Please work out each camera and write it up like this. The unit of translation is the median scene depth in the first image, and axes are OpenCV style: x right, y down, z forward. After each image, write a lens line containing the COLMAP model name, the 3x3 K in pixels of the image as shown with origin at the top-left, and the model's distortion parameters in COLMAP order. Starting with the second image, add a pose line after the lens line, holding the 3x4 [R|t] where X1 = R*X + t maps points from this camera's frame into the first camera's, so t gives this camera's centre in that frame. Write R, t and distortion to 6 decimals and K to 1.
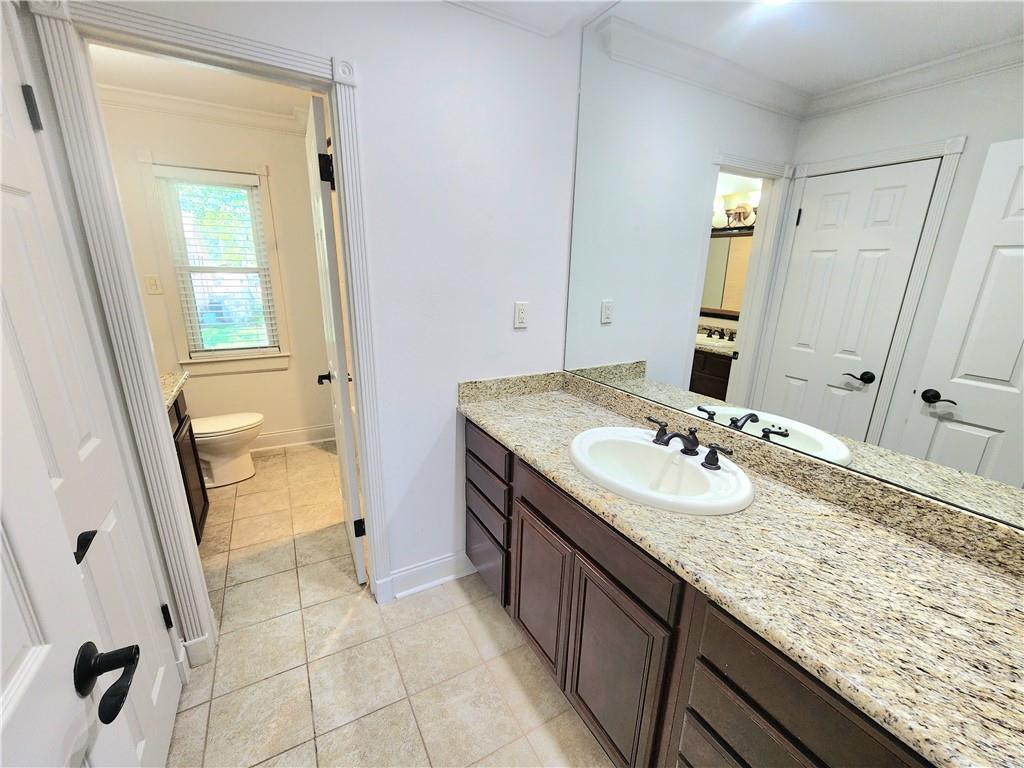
lens RADIAL K [[424.2, 0, 513.2], [0, 424.2, 393.1], [0, 0, 1]] dist [0.000214, 0.000683]
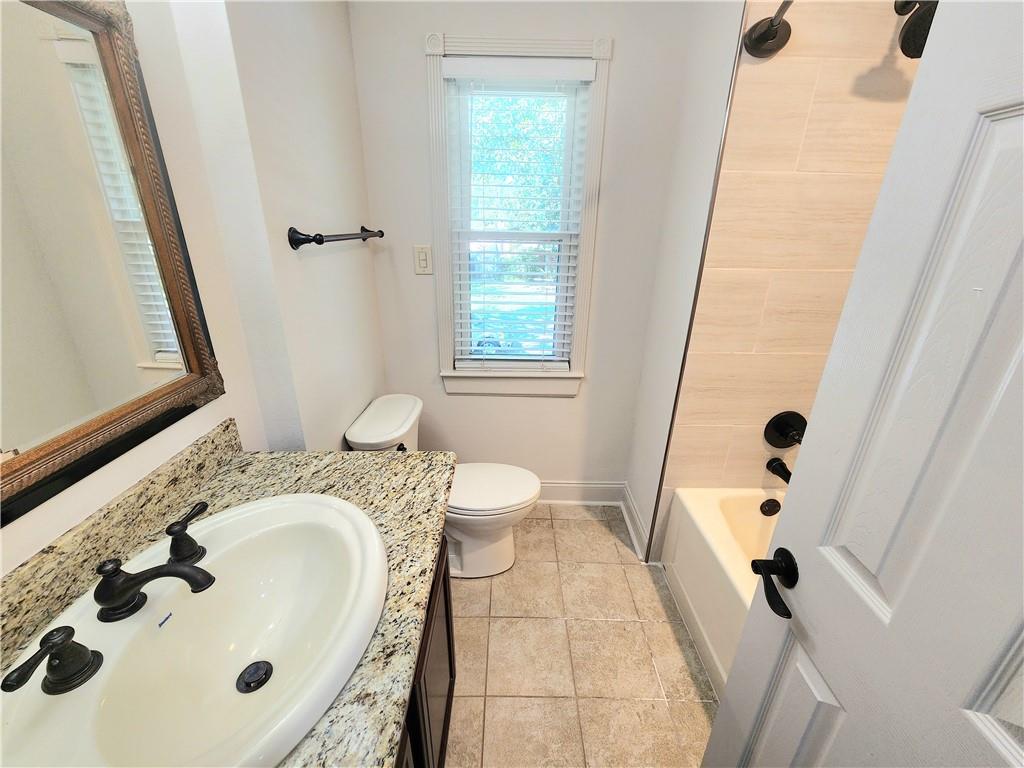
lens RADIAL K [[424.2, 0, 513.2], [0, 424.2, 393.1], [0, 0, 1]] dist [0.000214, 0.000683]
pose [[0.875320, 0.173893, -0.451194, -0.363191], [-0.132374, 0.983627, 0.122290, -0.141683], [0.465072, -0.047316, 0.884008, 0.438598]]
